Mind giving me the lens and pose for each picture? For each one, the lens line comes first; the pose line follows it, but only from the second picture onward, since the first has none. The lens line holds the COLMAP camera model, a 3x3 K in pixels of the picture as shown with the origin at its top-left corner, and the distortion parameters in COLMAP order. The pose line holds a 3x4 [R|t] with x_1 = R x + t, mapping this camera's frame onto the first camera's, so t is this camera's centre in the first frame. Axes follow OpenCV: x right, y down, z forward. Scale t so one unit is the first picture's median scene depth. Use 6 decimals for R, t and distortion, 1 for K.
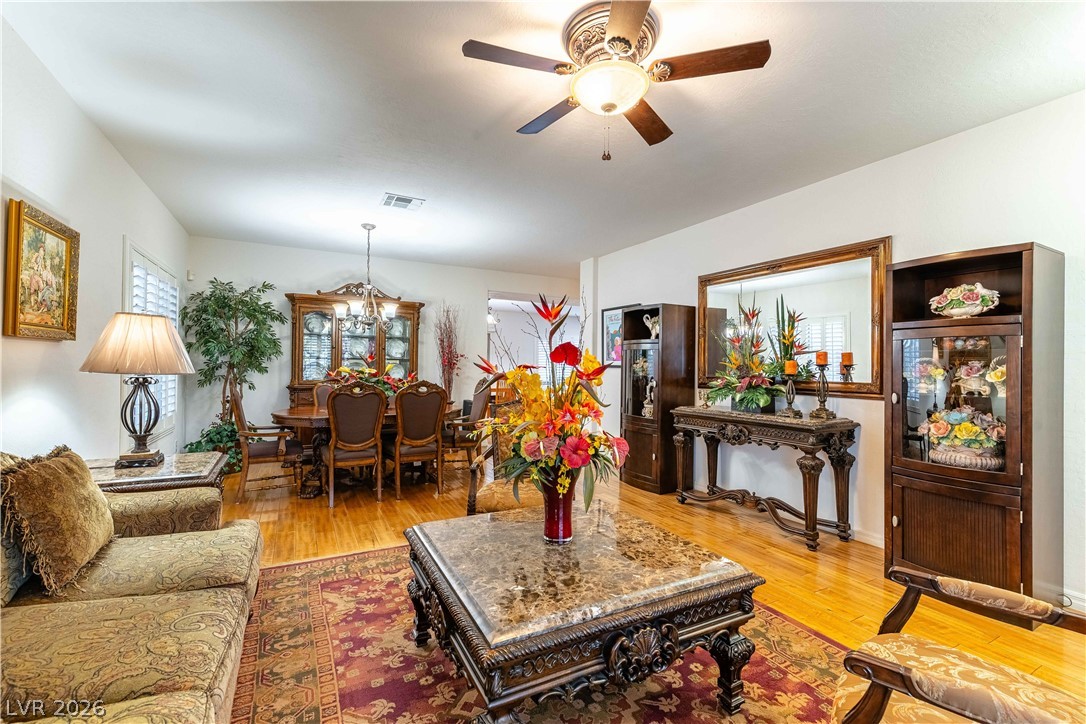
lens RADIAL K [[475.8, 0, 558.9], [0, 475.8, 362.1], [0, 0, 1]] dist [0.000952, 0.000395]
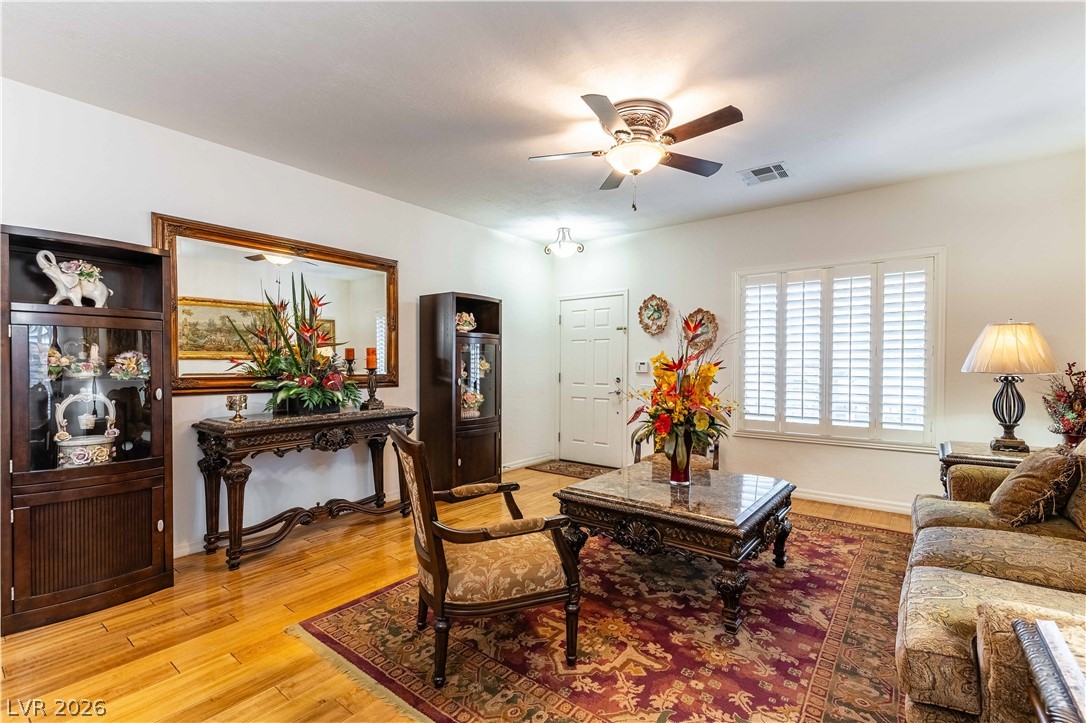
lens RADIAL K [[475.8, 0, 558.9], [0, 475.8, 361.6], [0, 0, 1]] dist [0.000952, 0.000395]
pose [[-0.403882, -0.006377, 0.914789, -0.935942], [-0.011195, 0.999935, 0.002027, 0.005427], [-0.914743, -0.009423, -0.403927, 1.531621]]
